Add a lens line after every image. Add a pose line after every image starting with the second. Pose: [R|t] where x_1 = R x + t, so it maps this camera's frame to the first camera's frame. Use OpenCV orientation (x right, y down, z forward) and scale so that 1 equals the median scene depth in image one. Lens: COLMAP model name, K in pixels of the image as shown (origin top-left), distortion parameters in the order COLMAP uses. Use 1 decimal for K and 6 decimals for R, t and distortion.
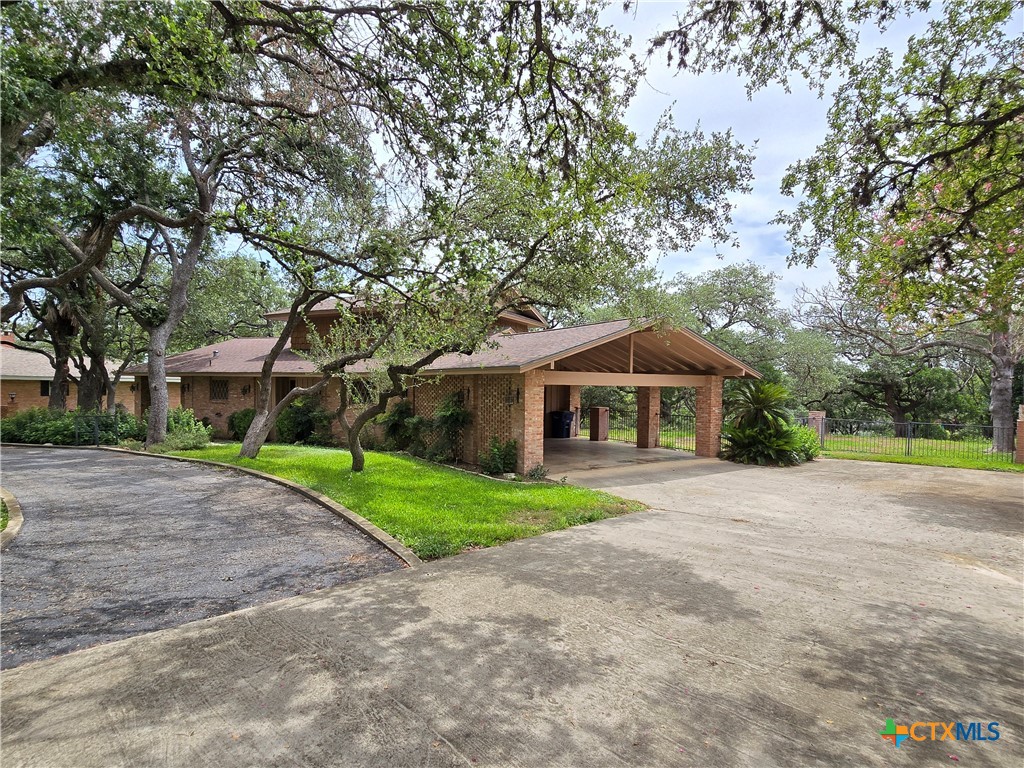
lens RADIAL K [[418.2, 0, 515.2], [0, 418.2, 388.6], [0, 0, 1]] dist [-0.003723, 0.001662]
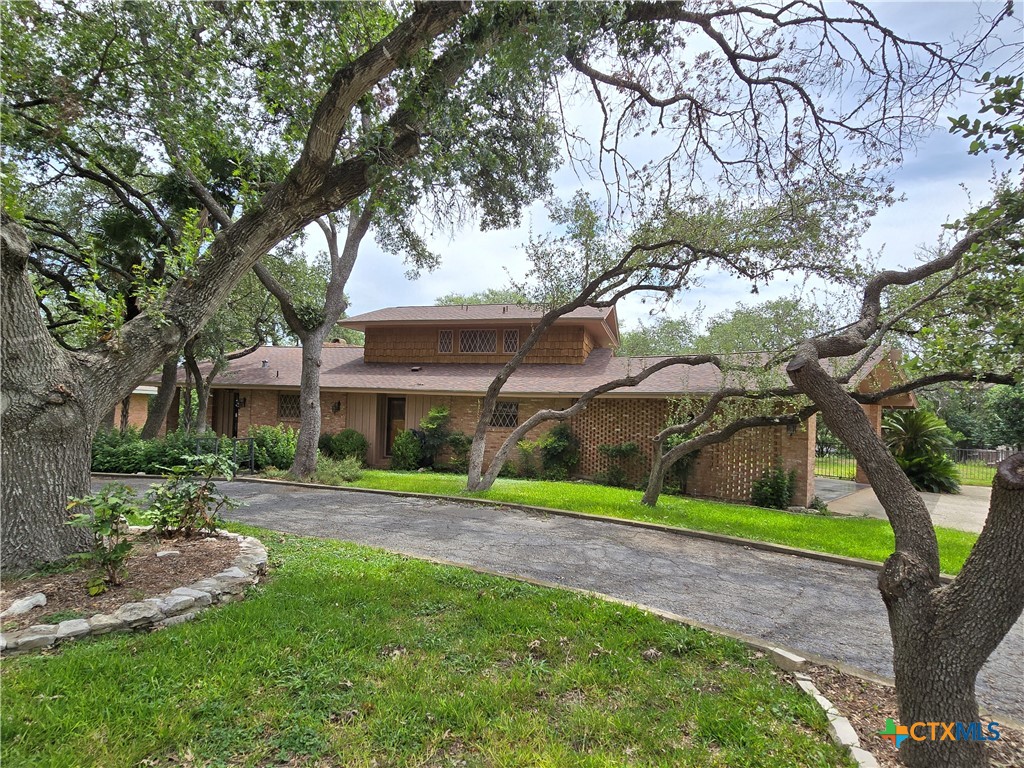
lens RADIAL K [[418.2, 0, 512.5], [0, 418.2, 390.7], [0, 0, 1]] dist [-0.003723, 0.001662]
pose [[0.985391, 0.030728, 0.167512, -1.644586], [-0.023580, 0.998731, -0.044496, -0.005245], [-0.168666, 0.039896, 0.984865, 0.333328]]
